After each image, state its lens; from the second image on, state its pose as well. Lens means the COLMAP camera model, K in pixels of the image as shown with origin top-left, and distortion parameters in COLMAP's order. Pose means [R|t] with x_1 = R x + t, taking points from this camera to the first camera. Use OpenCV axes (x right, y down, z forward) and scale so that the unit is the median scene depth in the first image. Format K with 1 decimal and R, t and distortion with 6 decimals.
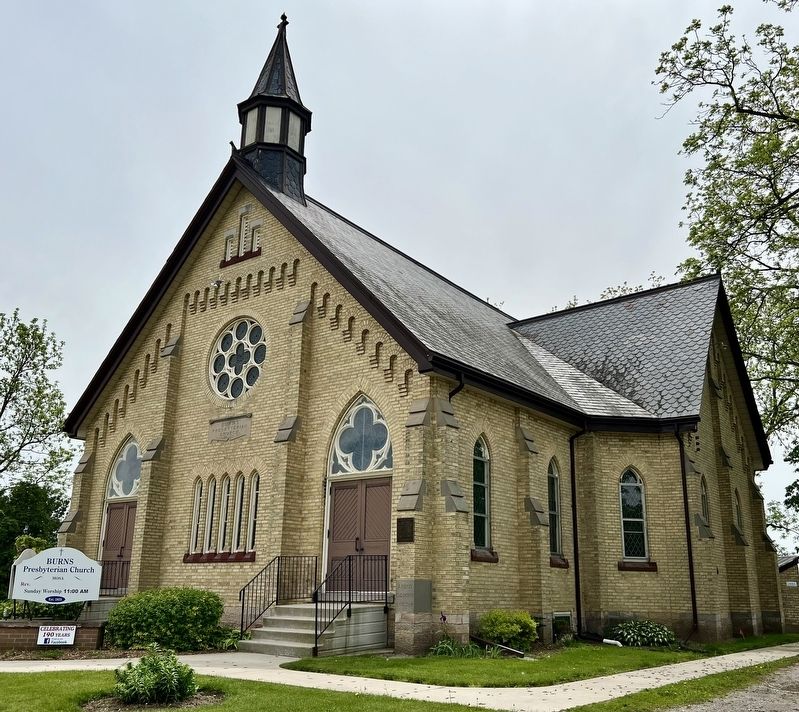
lens RADIAL K [[800.9, 0, 398.7], [0, 800.9, 322.1], [0, 0, 1]] dist [0.062053, -0.023496]
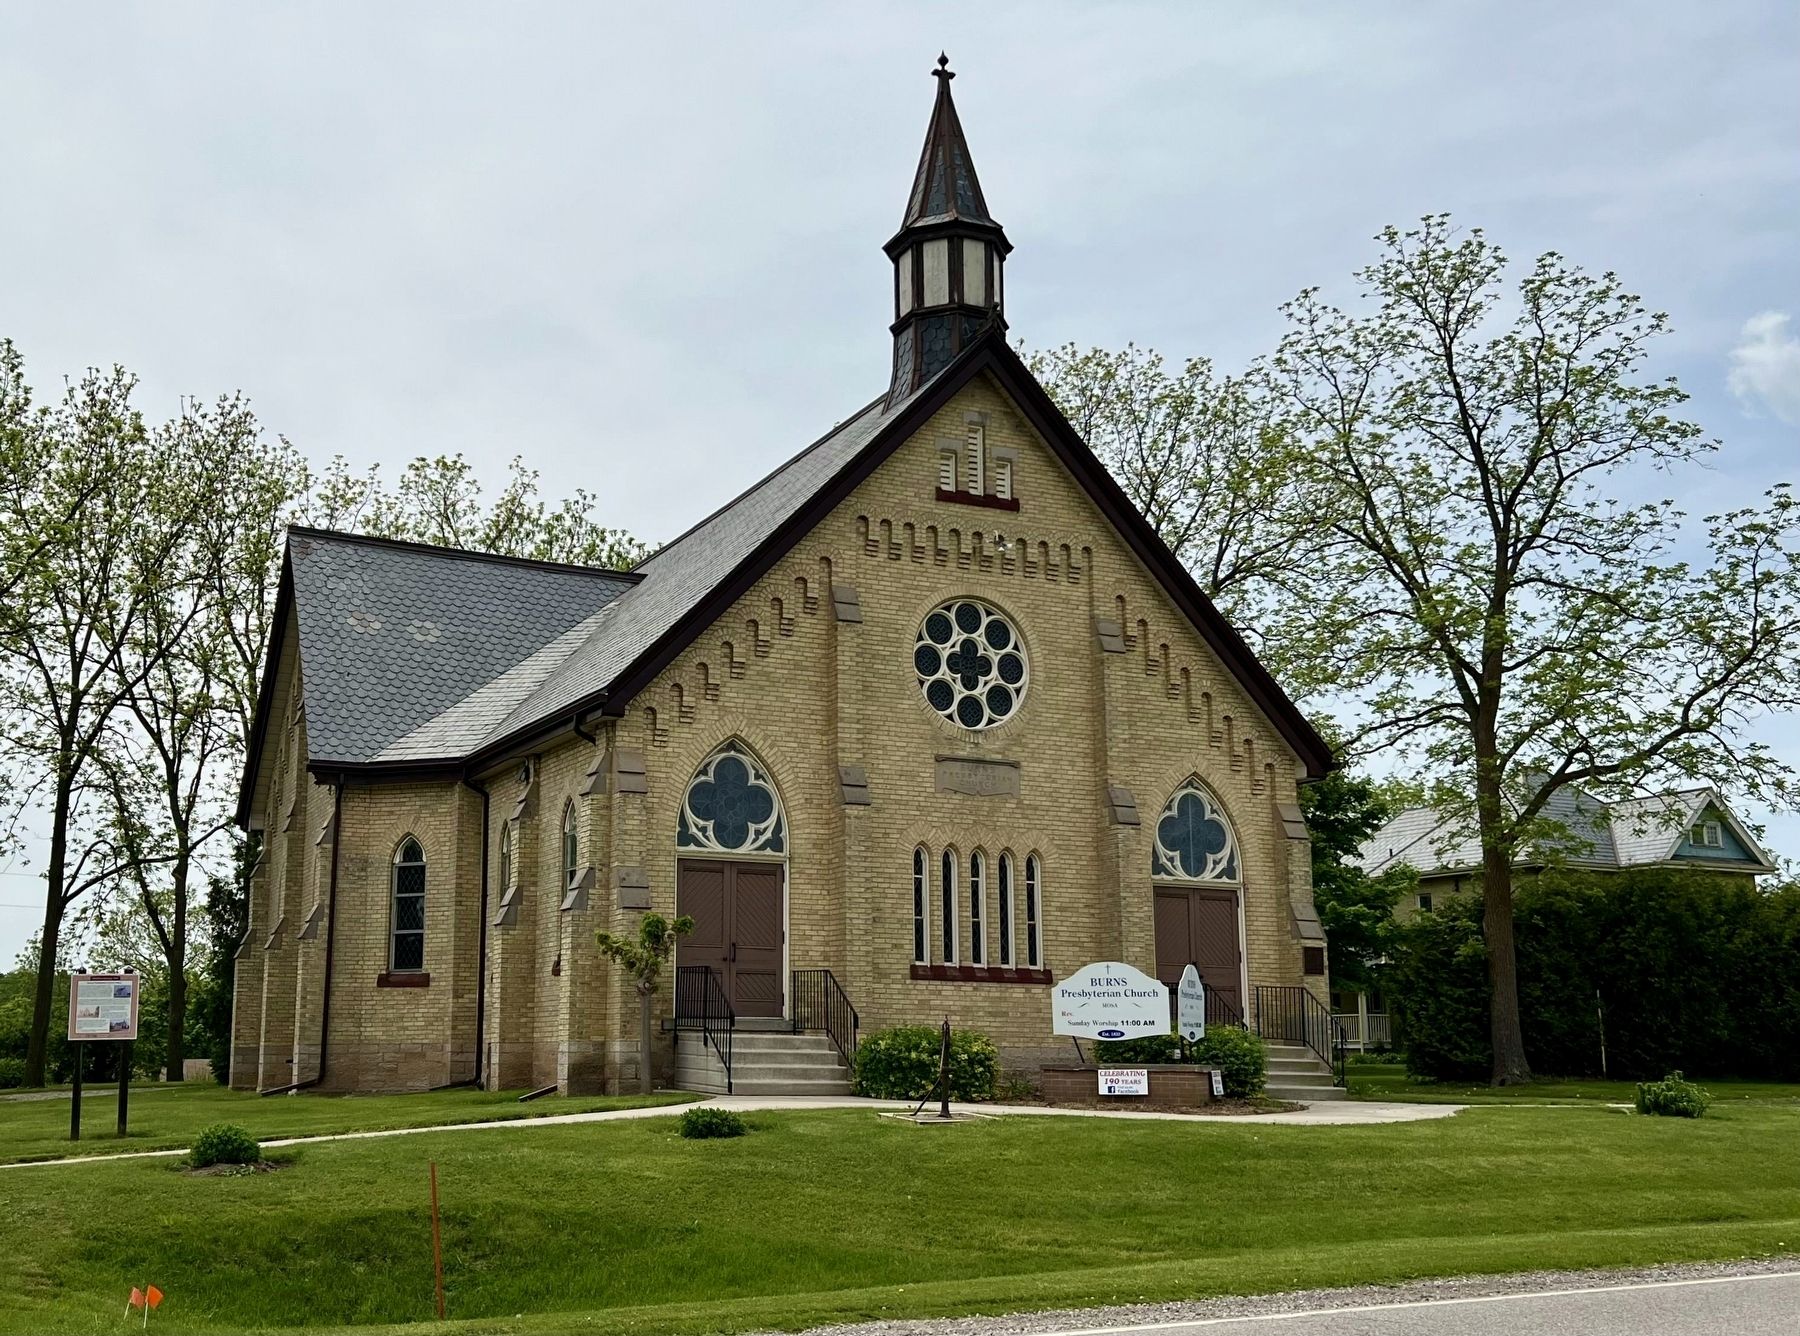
lens RADIAL K [[1856.8, 0, 776.6], [0, 1856.8, 597.8], [0, 0, 1]] dist [0.060130, -0.002741]
pose [[0.472393, 0.201395, 0.858071, -1.584420], [-0.284309, 0.956323, -0.067935, 0.142453], [-0.834274, -0.211865, 0.509018, 0.414885]]
